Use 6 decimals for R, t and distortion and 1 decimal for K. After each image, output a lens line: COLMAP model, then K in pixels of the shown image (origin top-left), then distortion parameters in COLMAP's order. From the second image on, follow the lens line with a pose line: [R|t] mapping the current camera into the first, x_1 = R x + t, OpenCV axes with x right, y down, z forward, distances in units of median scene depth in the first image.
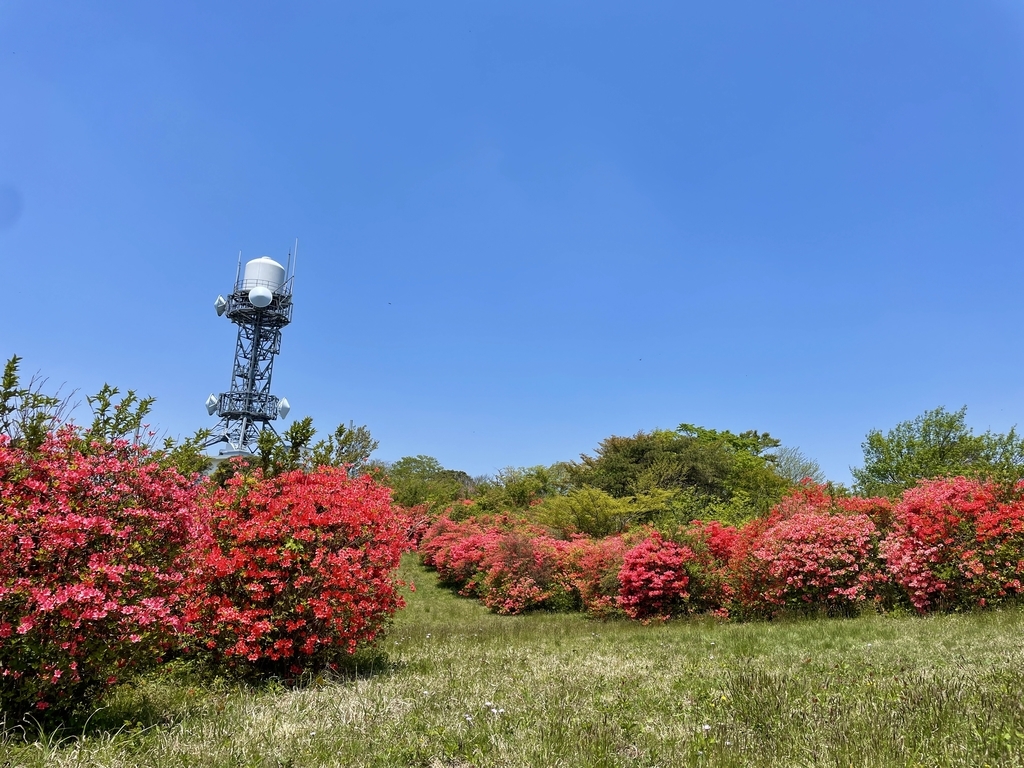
lens RADIAL K [[771.6, 0, 514.8], [0, 771.6, 377.3], [0, 0, 1]] dist [0.027191, -0.006057]
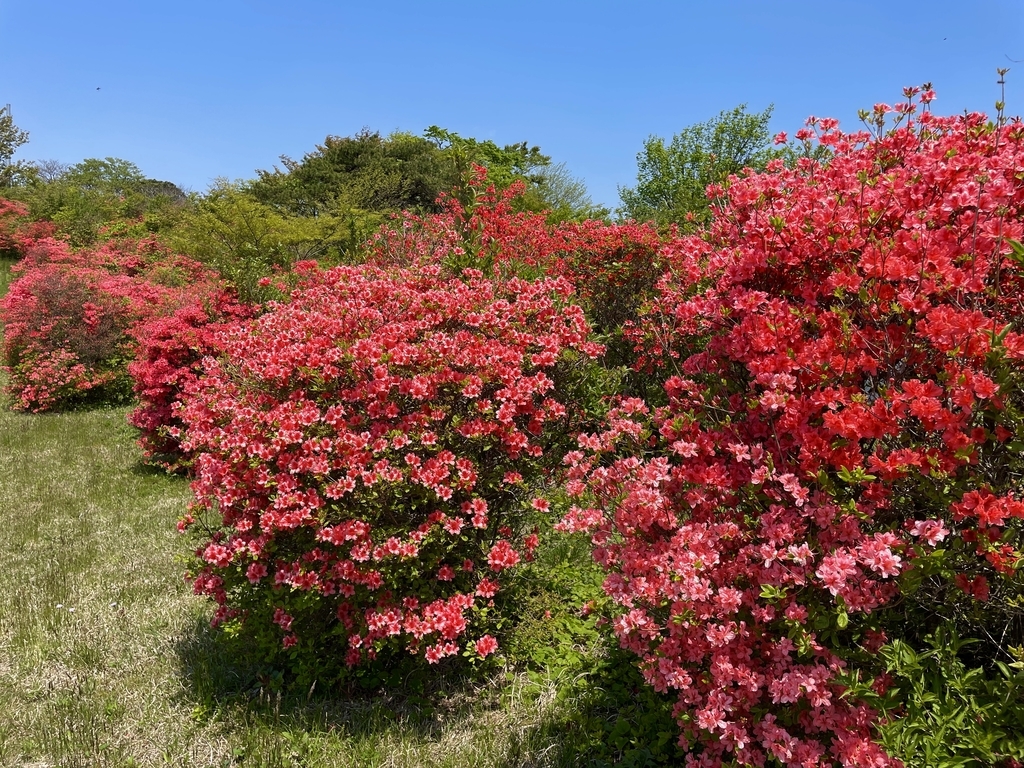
lens RADIAL K [[771.6, 0, 507.5], [0, 771.6, 383.5], [0, 0, 1]] dist [0.027191, -0.006057]
pose [[0.968086, -0.022080, 0.249643, 0.141228], [-0.066757, 0.937404, 0.341786, 0.047420], [-0.241562, -0.347544, 0.906014, 0.290568]]
